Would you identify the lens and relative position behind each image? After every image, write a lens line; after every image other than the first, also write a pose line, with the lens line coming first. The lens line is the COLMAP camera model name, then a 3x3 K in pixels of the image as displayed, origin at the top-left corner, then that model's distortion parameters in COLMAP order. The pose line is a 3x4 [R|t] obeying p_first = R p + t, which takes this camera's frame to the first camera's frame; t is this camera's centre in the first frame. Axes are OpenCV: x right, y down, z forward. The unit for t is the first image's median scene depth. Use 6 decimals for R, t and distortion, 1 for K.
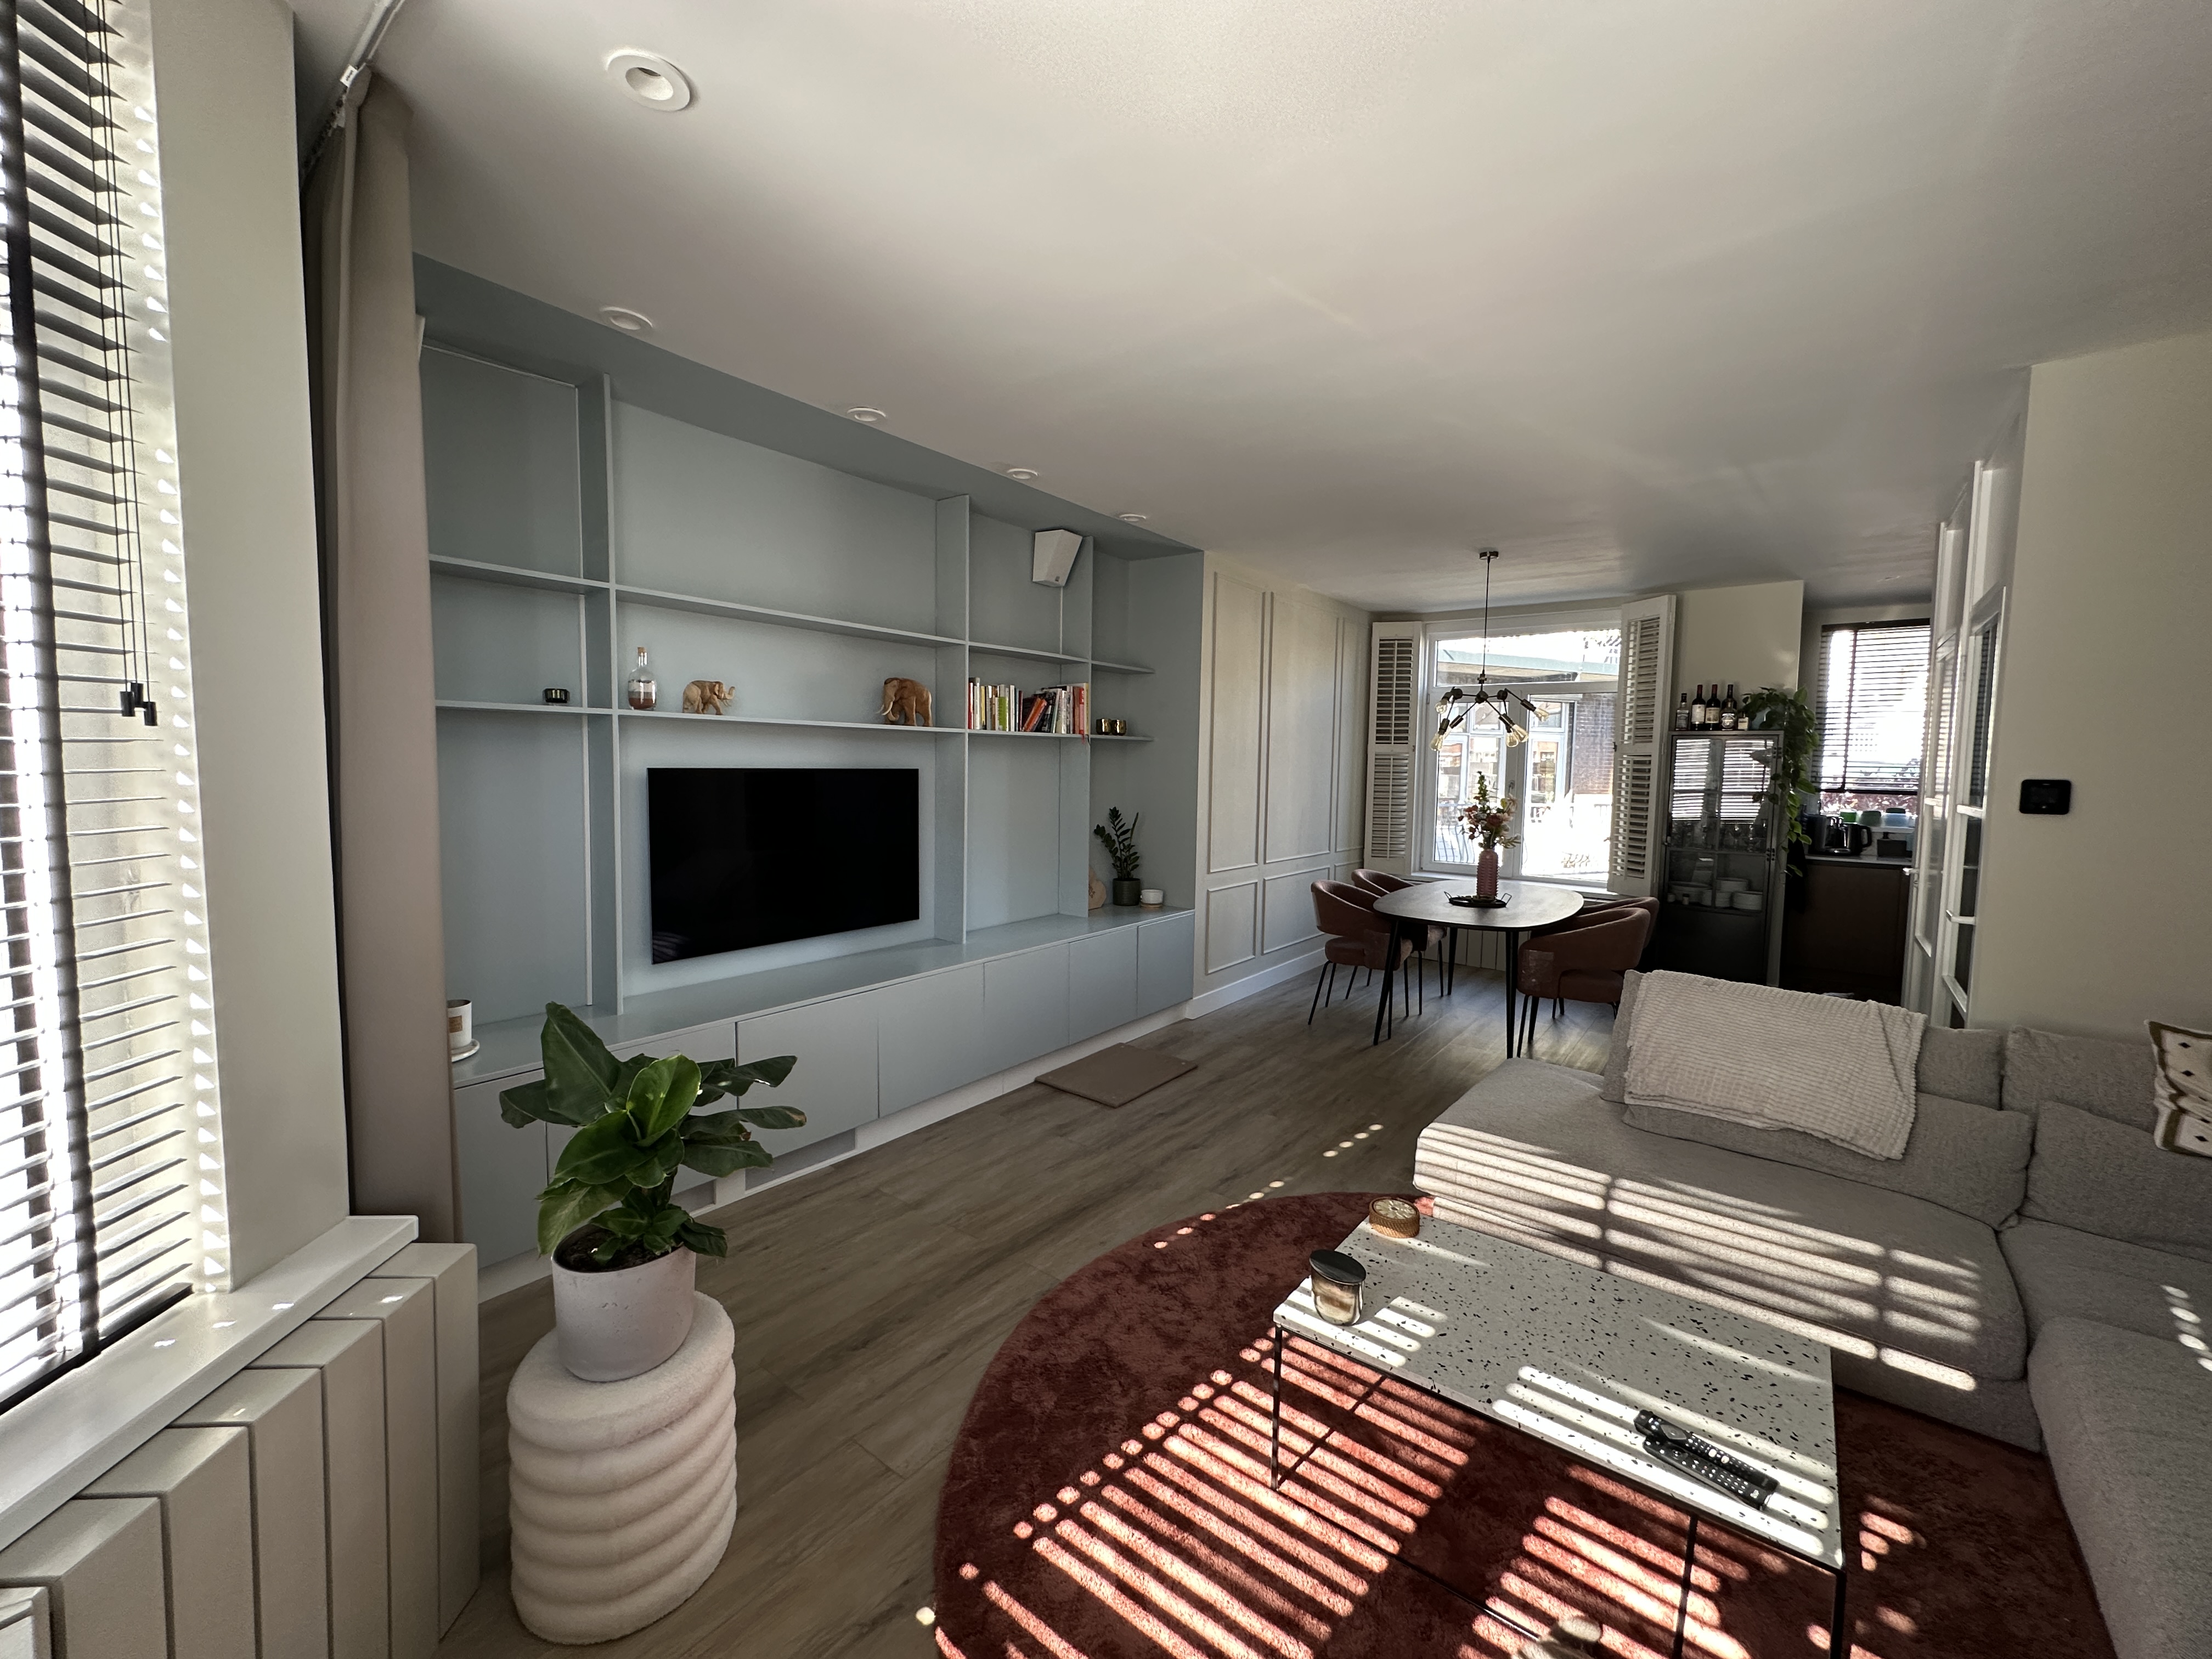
lens RADIAL K [[889.3, 0, 1106.0], [0, 889.3, 829.5], [0, 0, 1]] dist [-0.004314, -0.000033]
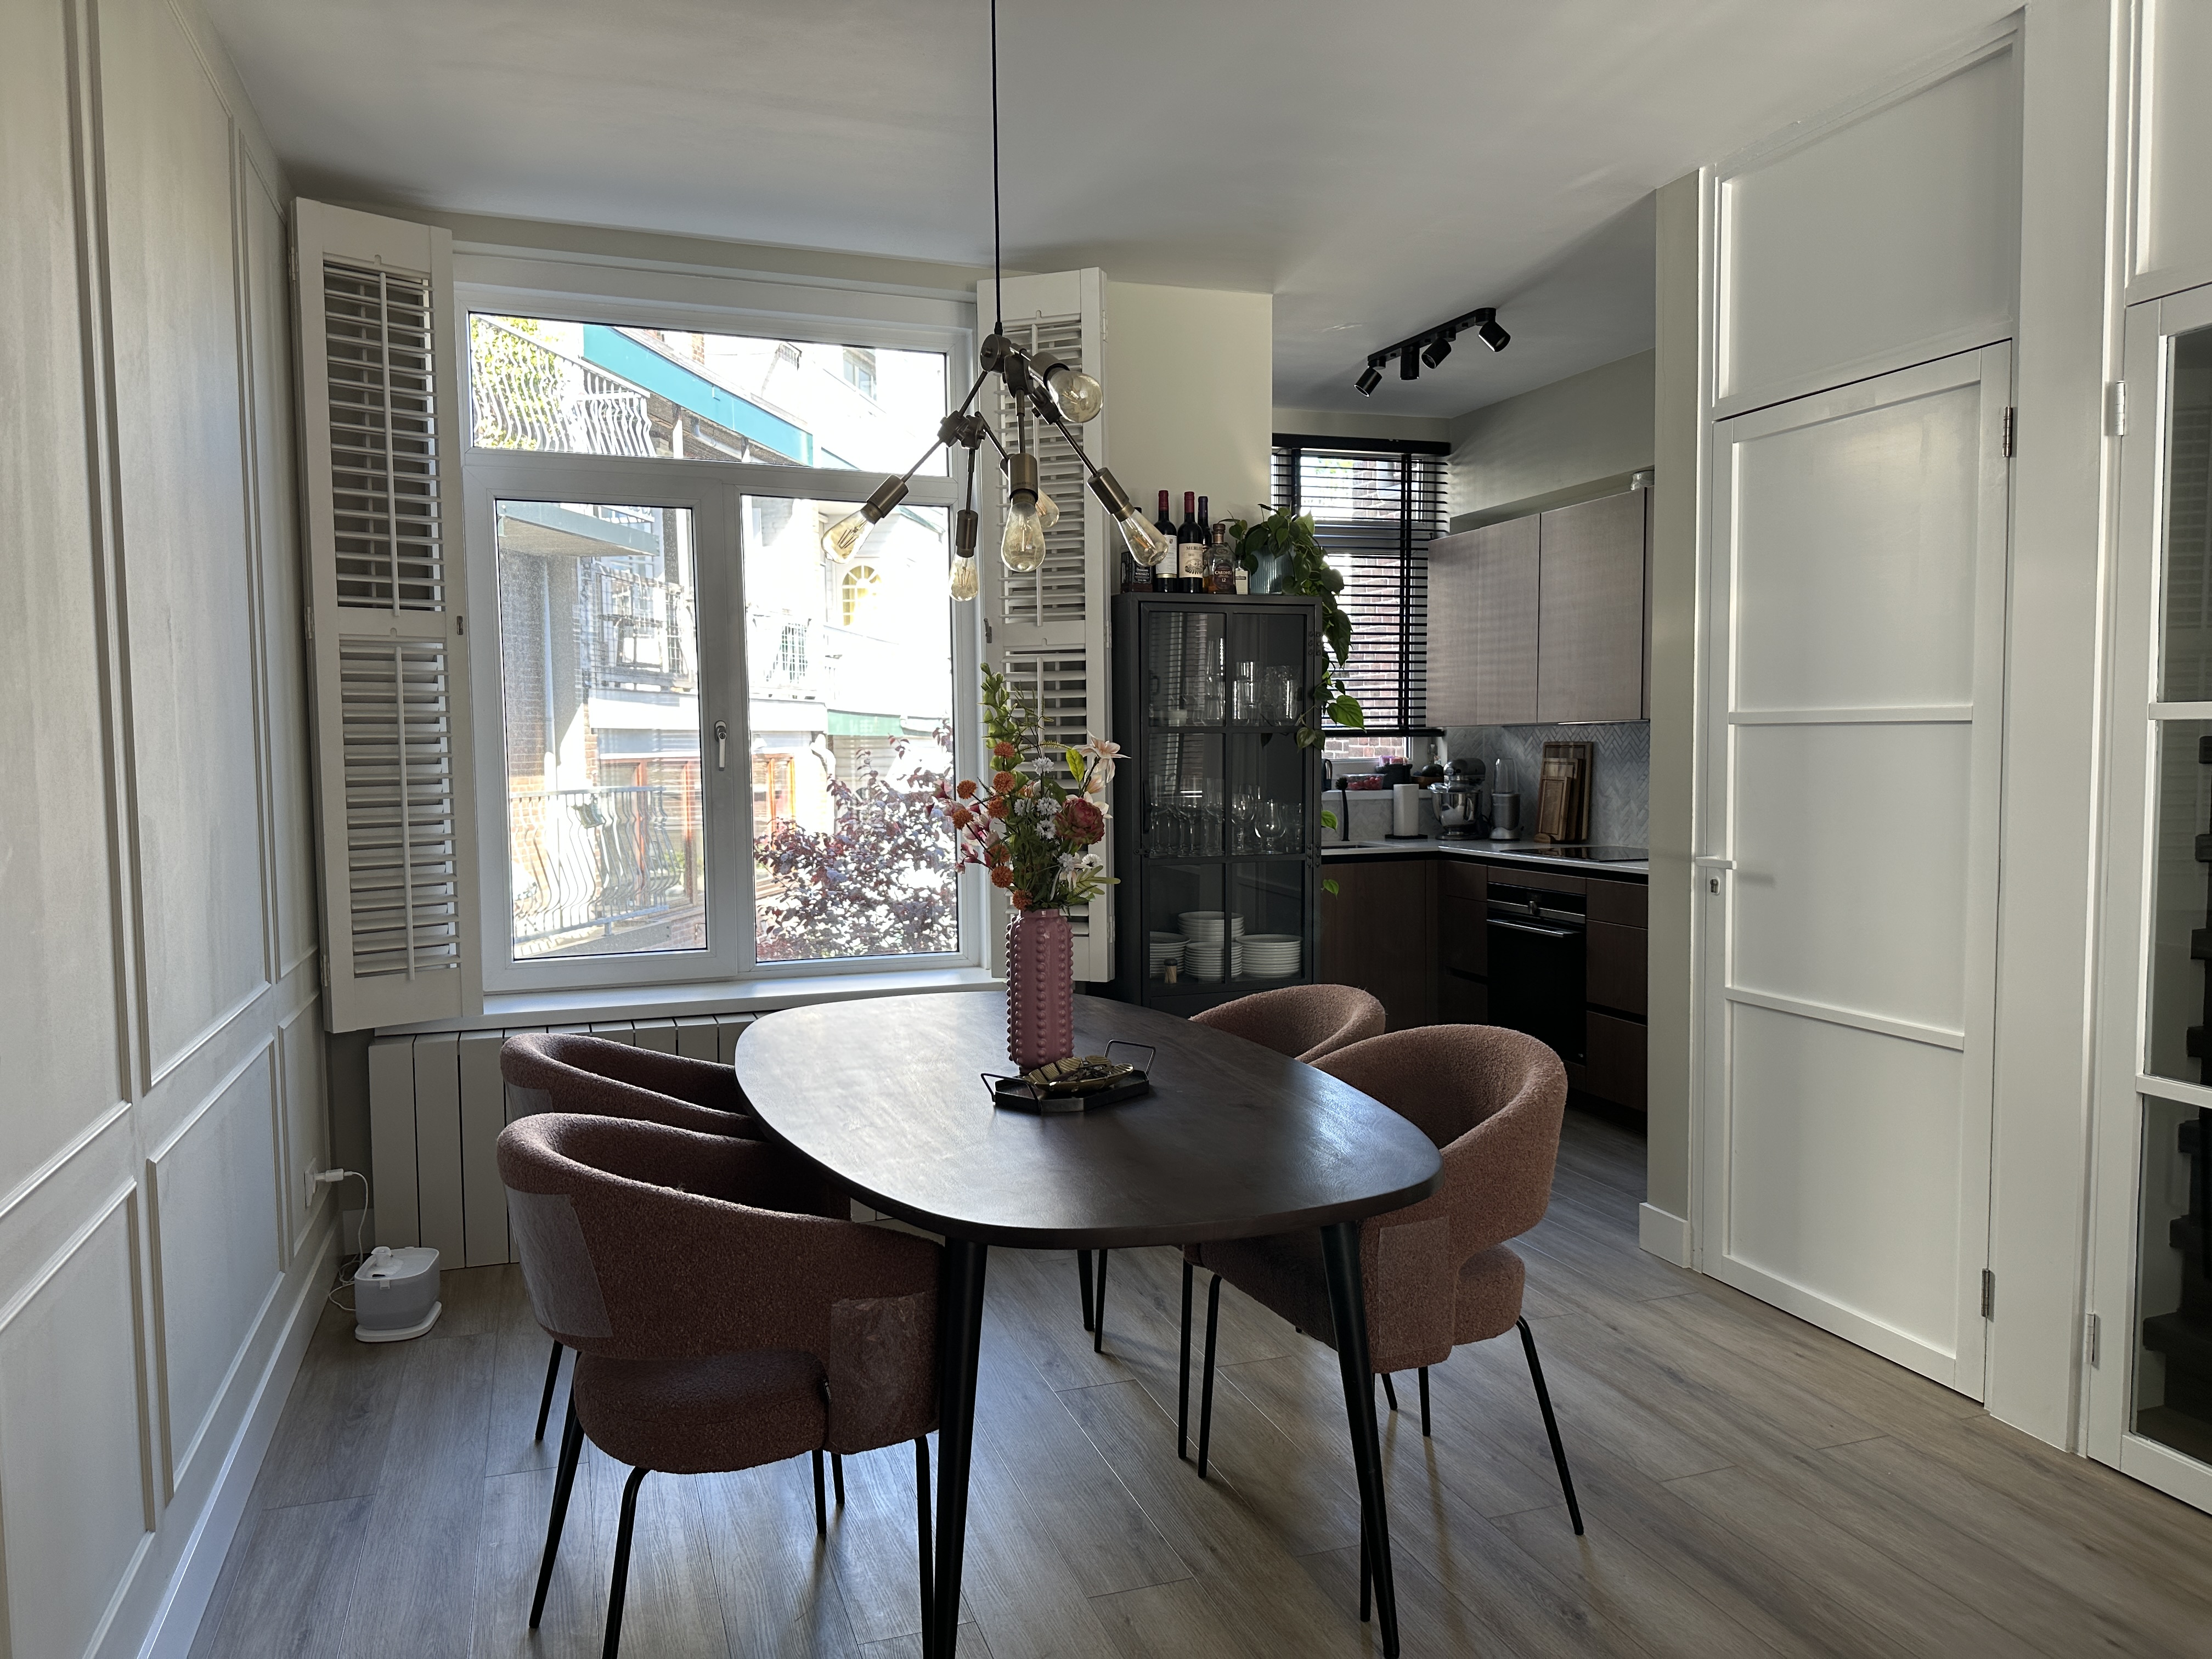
lens RADIAL K [[1590.7, 0, 1106.0], [0, 1590.7, 829.5], [0, 0, 1]] dist [0.098061, -0.142027]
pose [[0.530222, -0.073939, 0.844629, -0.036617], [0.080515, 0.996079, 0.036653, -0.027197], [-0.844027, 0.048571, 0.534096, 0.648996]]
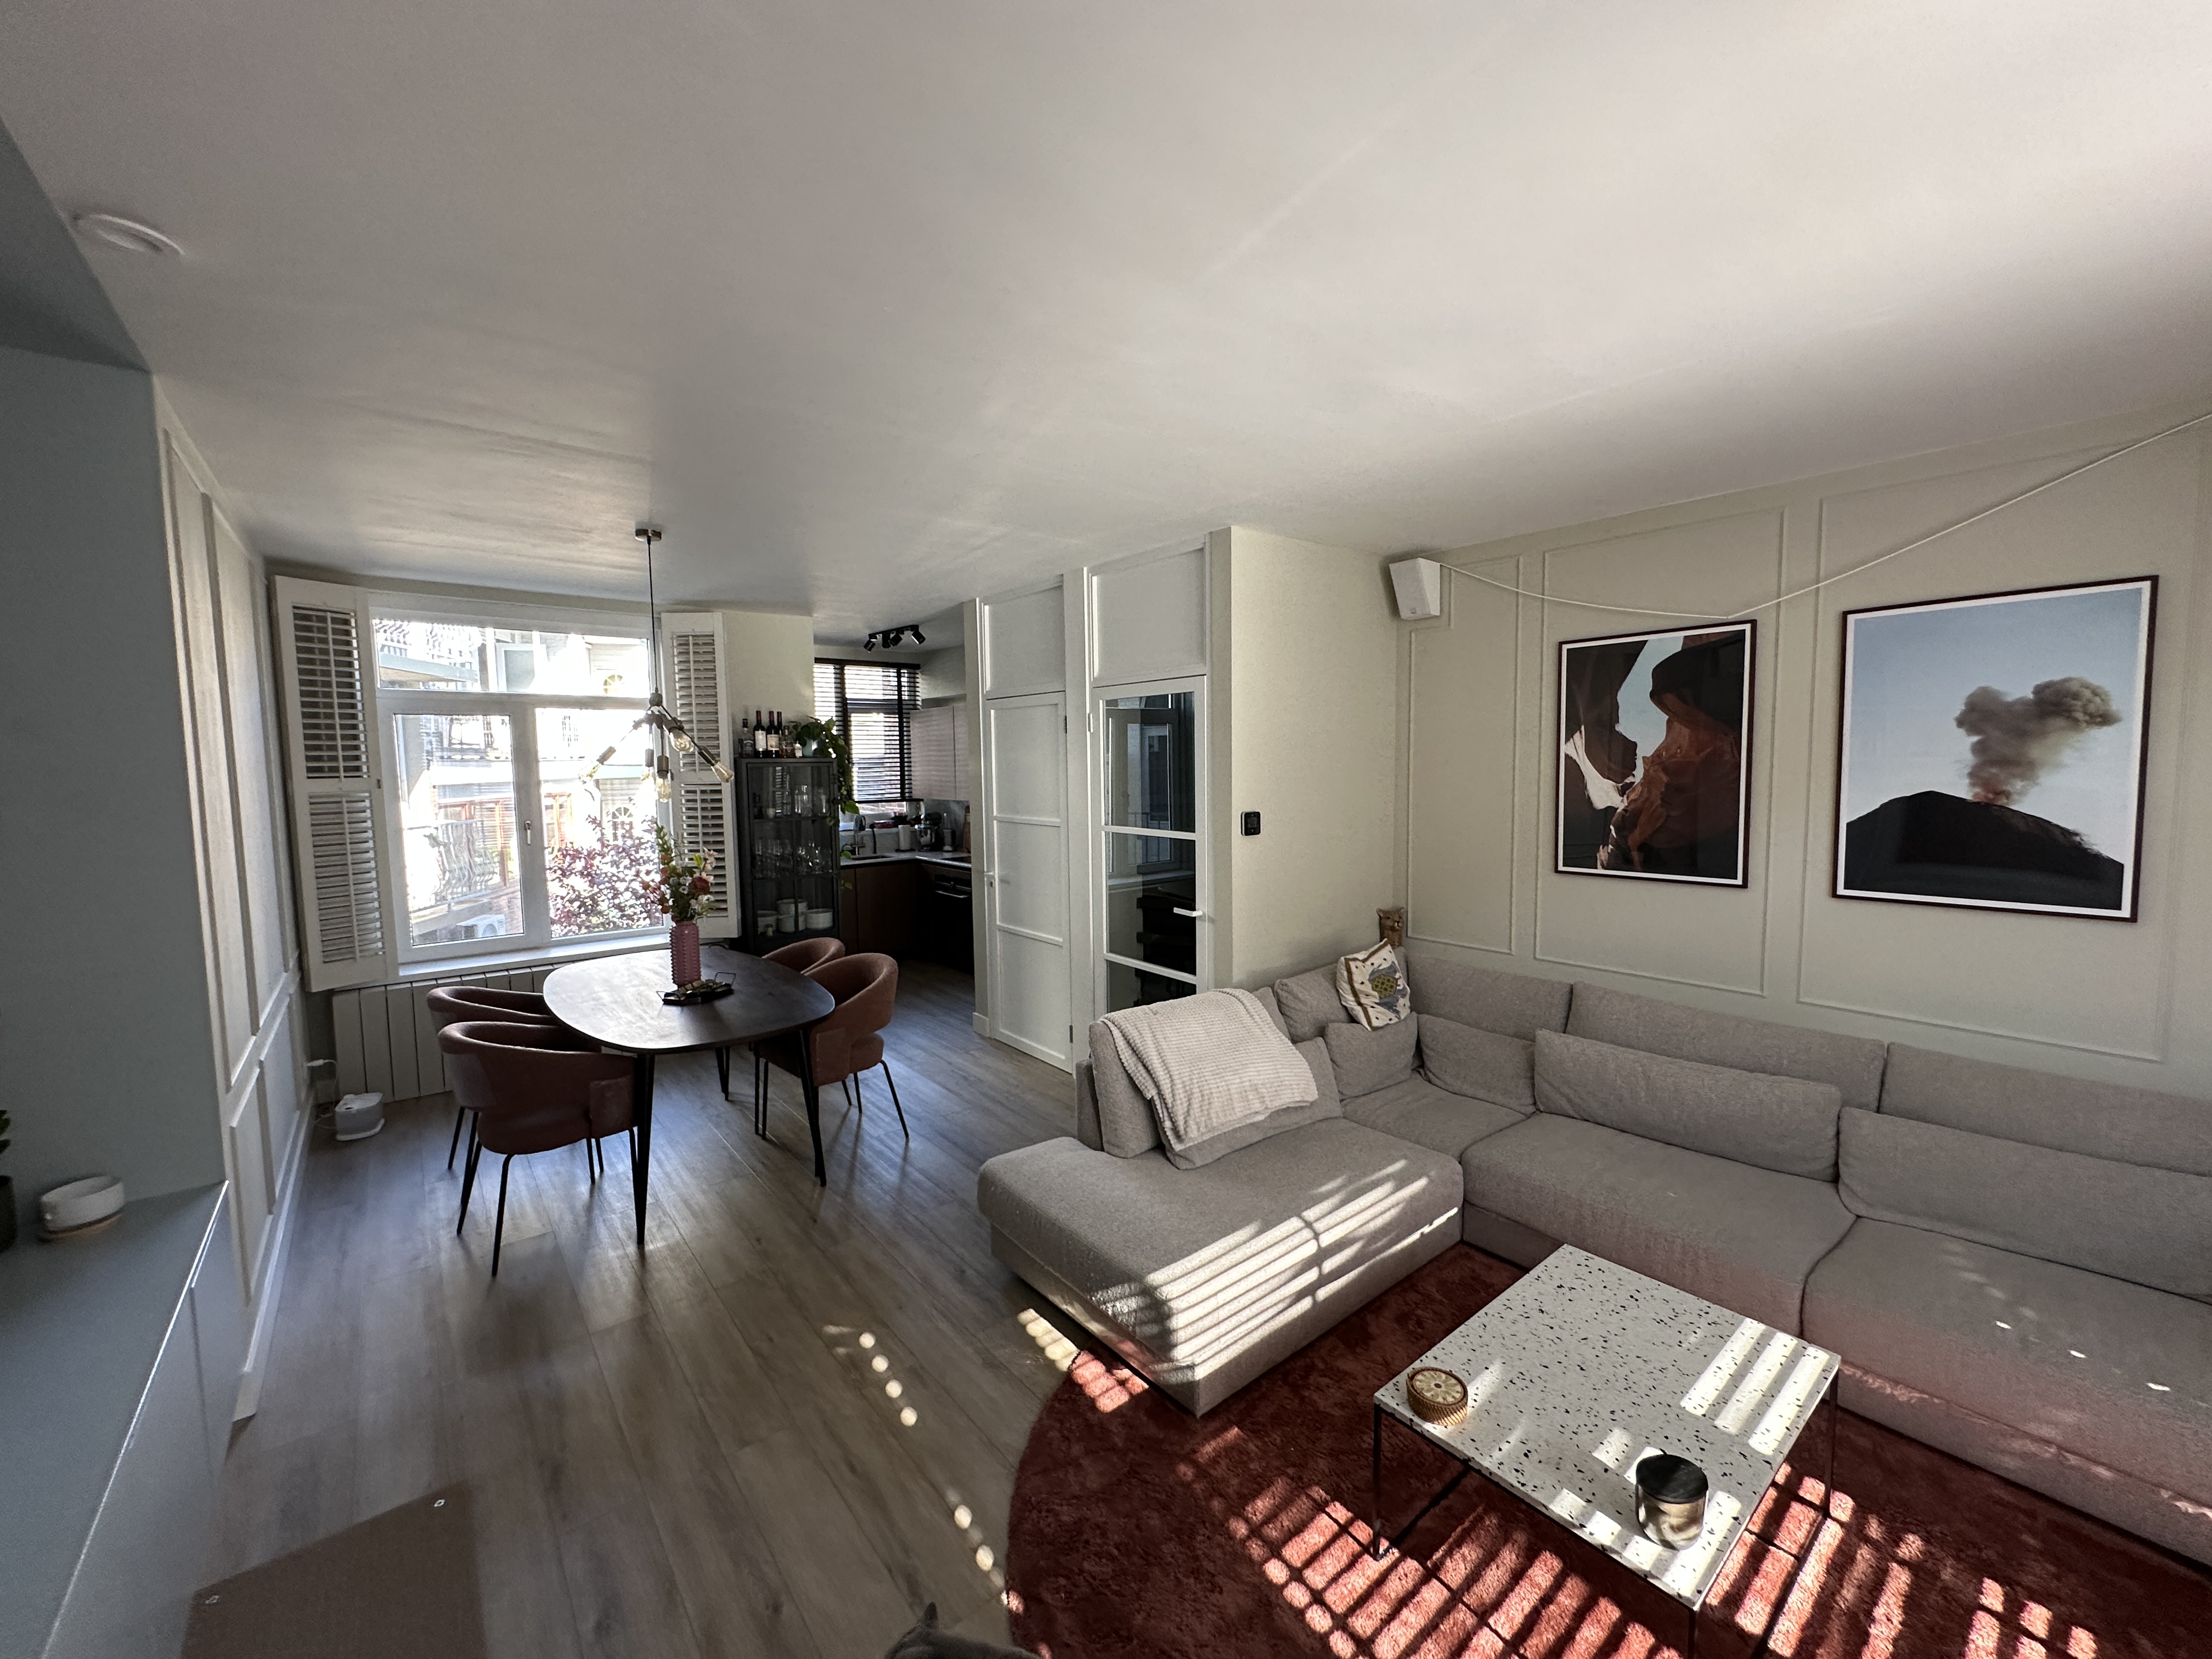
lens RADIAL K [[889.3, 0, 1106.0], [0, 889.3, 829.5], [0, 0, 1]] dist [-0.004314, -0.000033]
pose [[0.210247, -0.096520, 0.972872, -0.225304], [0.087425, 0.992984, 0.079622, -0.083879], [-0.973731, 0.068313, 0.217210, 0.456555]]
